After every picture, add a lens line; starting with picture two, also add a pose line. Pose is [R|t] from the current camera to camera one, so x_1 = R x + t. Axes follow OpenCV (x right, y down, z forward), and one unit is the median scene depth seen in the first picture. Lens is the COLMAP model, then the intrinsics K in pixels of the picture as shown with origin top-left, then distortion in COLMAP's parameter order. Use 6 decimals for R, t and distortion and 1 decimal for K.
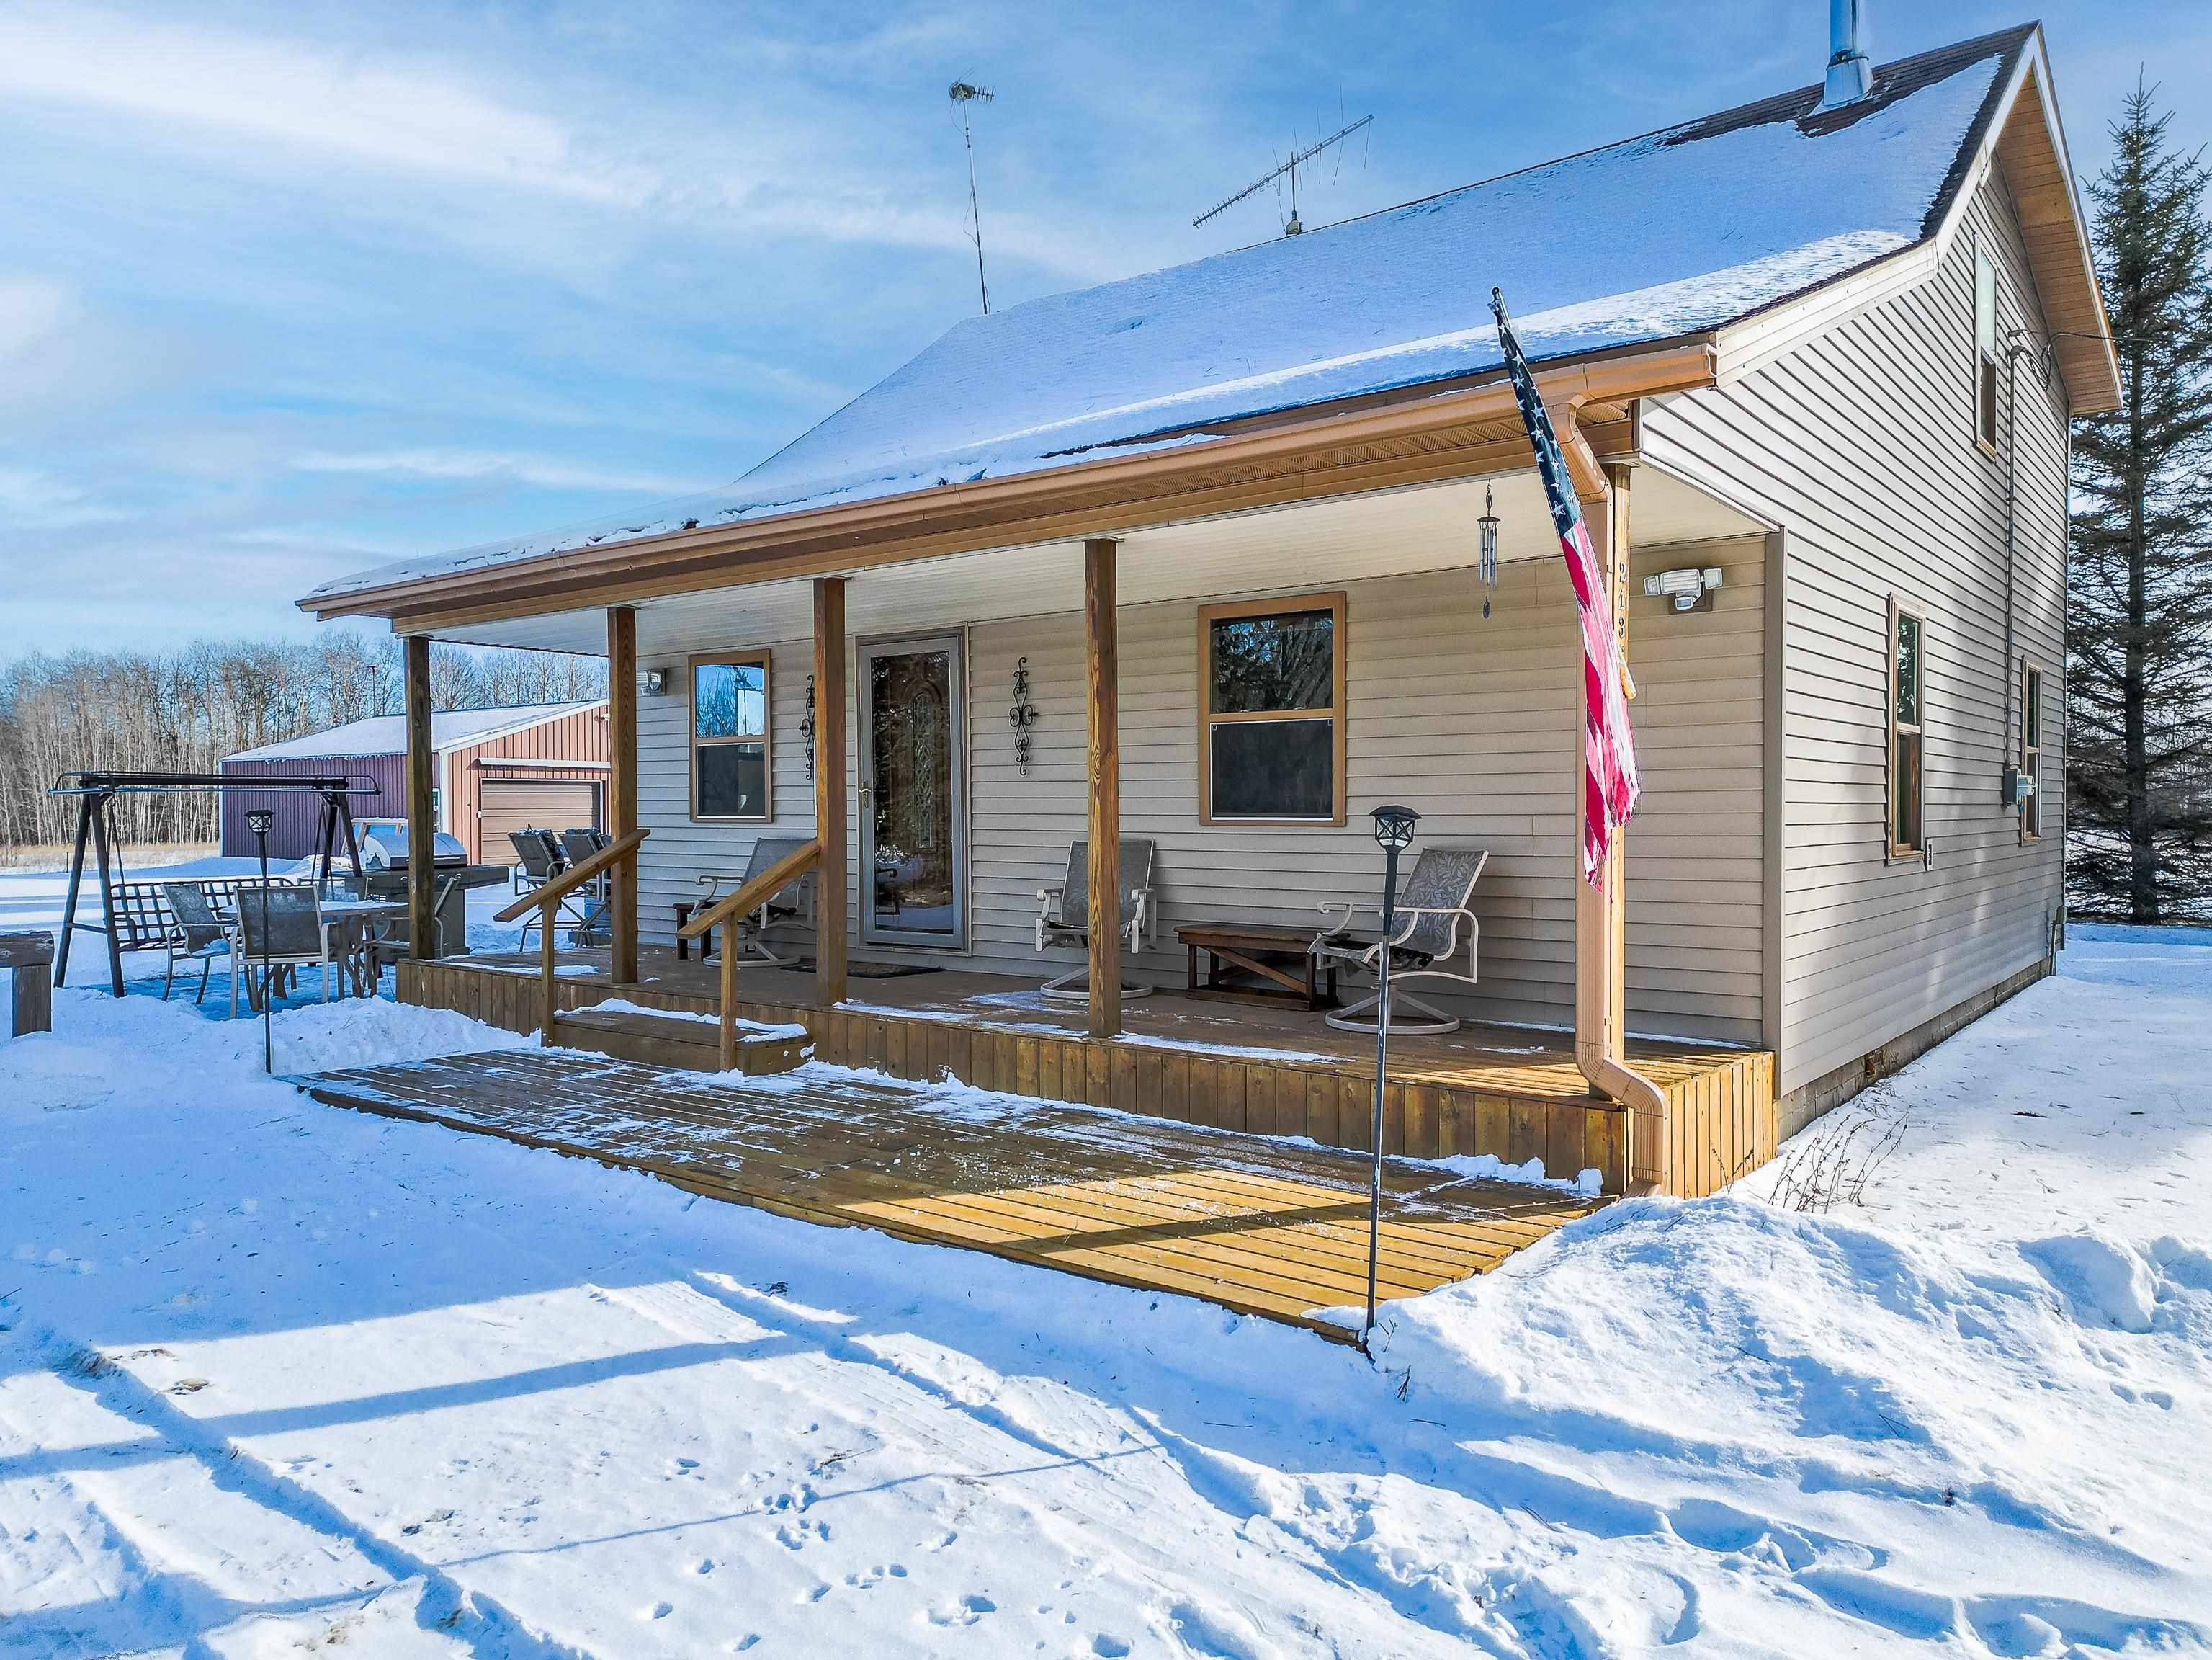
lens RADIAL K [[1557.6, 0, 1106.0], [0, 1557.6, 830.0], [0, 0, 1]] dist [0.088618, -0.055299]
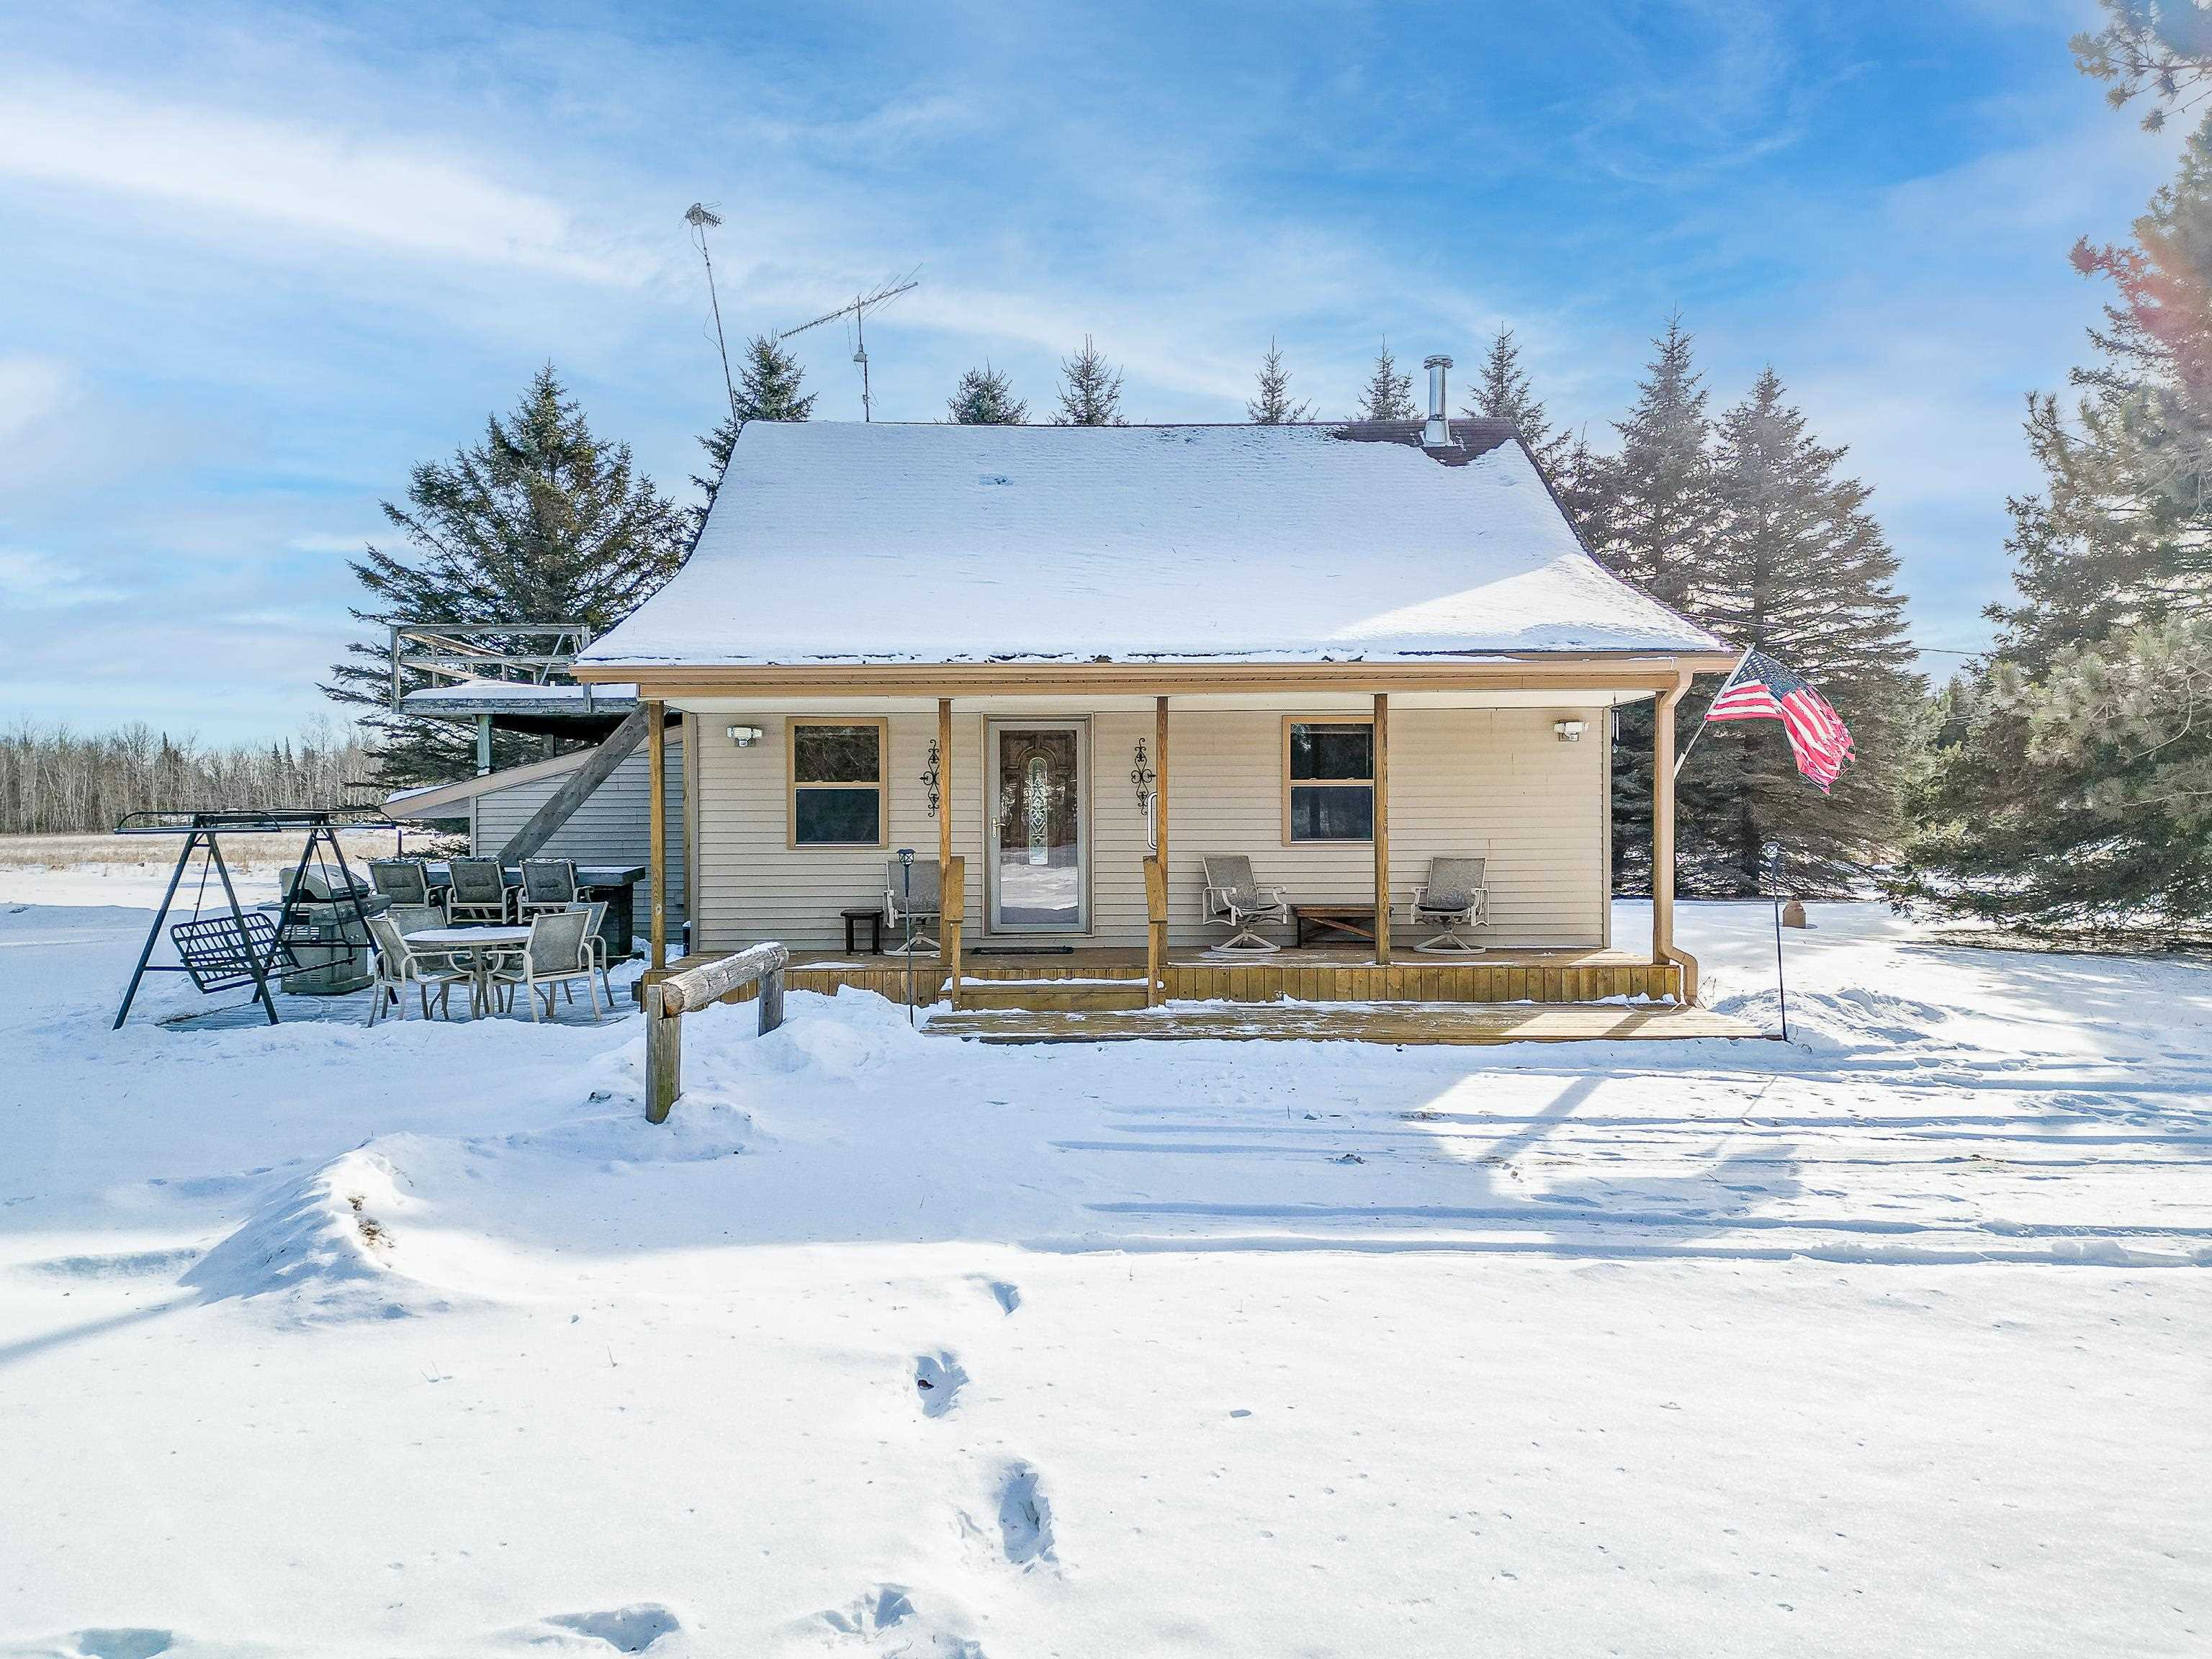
lens RADIAL K [[1557.4, 0, 1106.0], [0, 1557.4, 829.5], [0, 0, 1]] dist [0.088618, -0.055299]
pose [[0.774728, -0.012998, 0.632161, -0.975219], [0.011189, 0.999914, 0.006848, -0.029201], [-0.632196, 0.001768, 0.774806, -0.150175]]
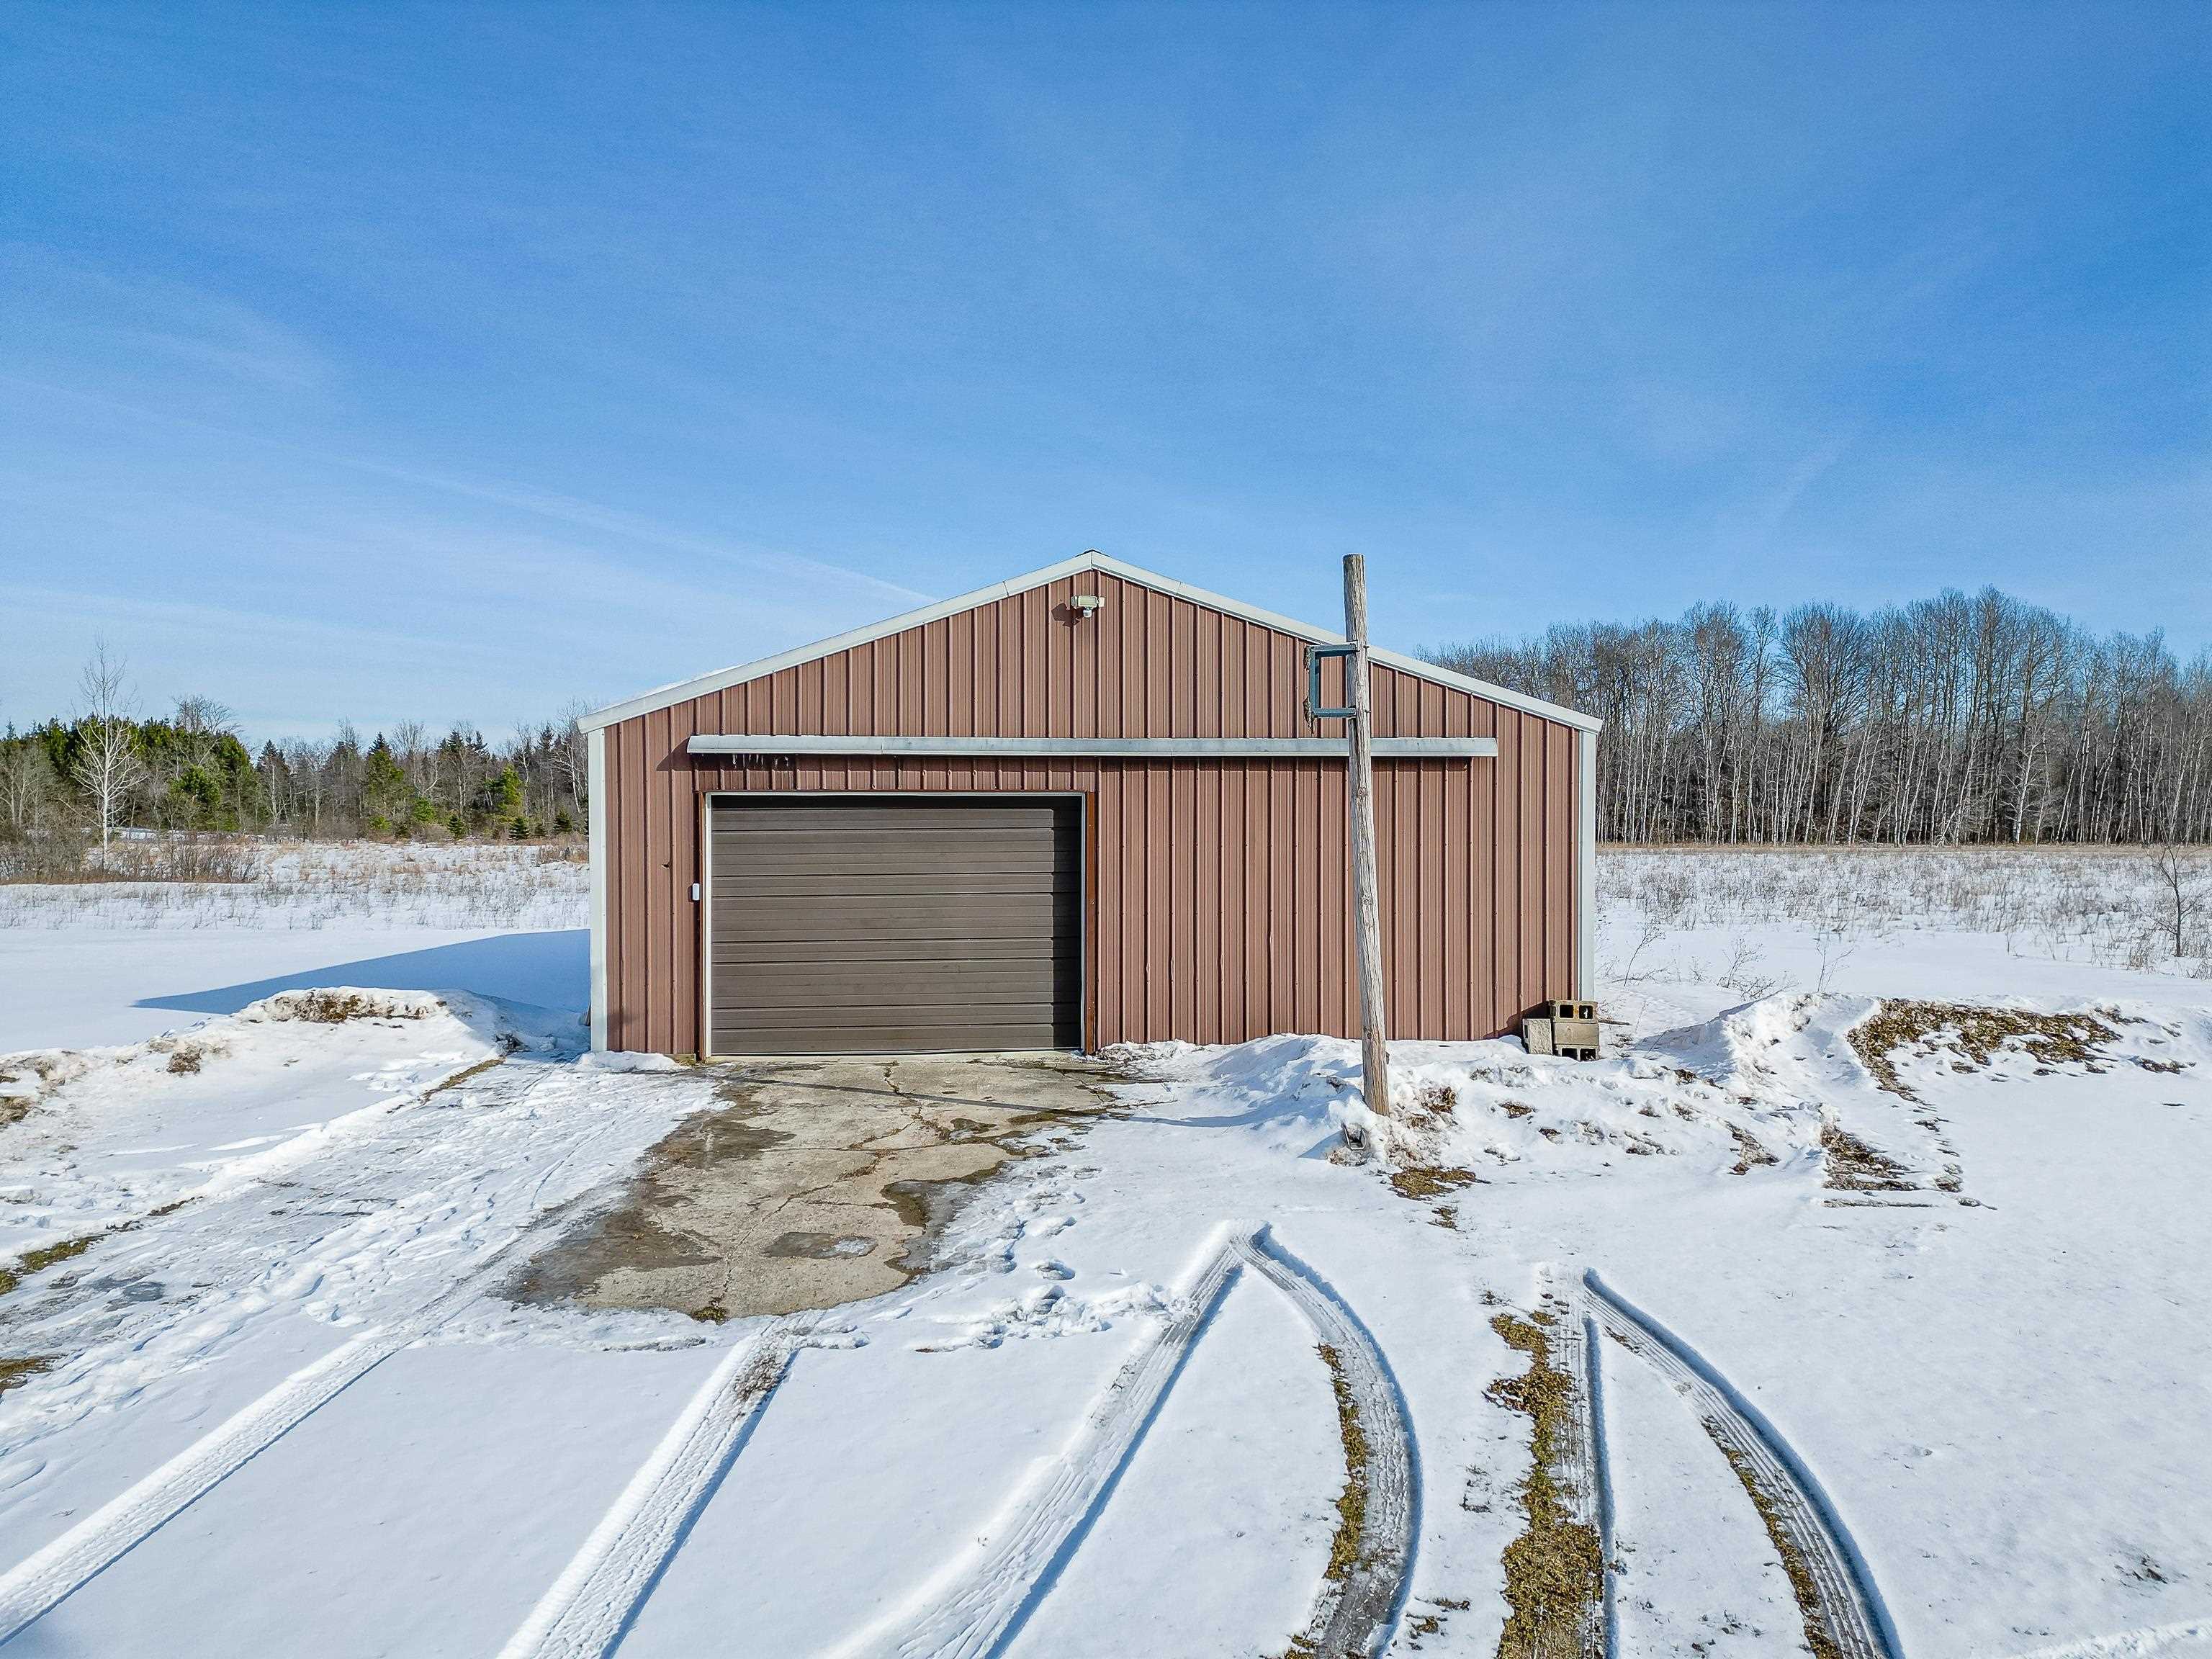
lens RADIAL K [[1560.7, 0, 1106.0], [0, 1560.7, 829.5], [0, 0, 1]] dist [-0.003219, -0.000586]
pose [[0.615452, 0.014155, -0.788047, -0.190088], [-0.011574, 0.999893, 0.008922, -0.104884], [0.788090, 0.003630, 0.615550, 3.128616]]
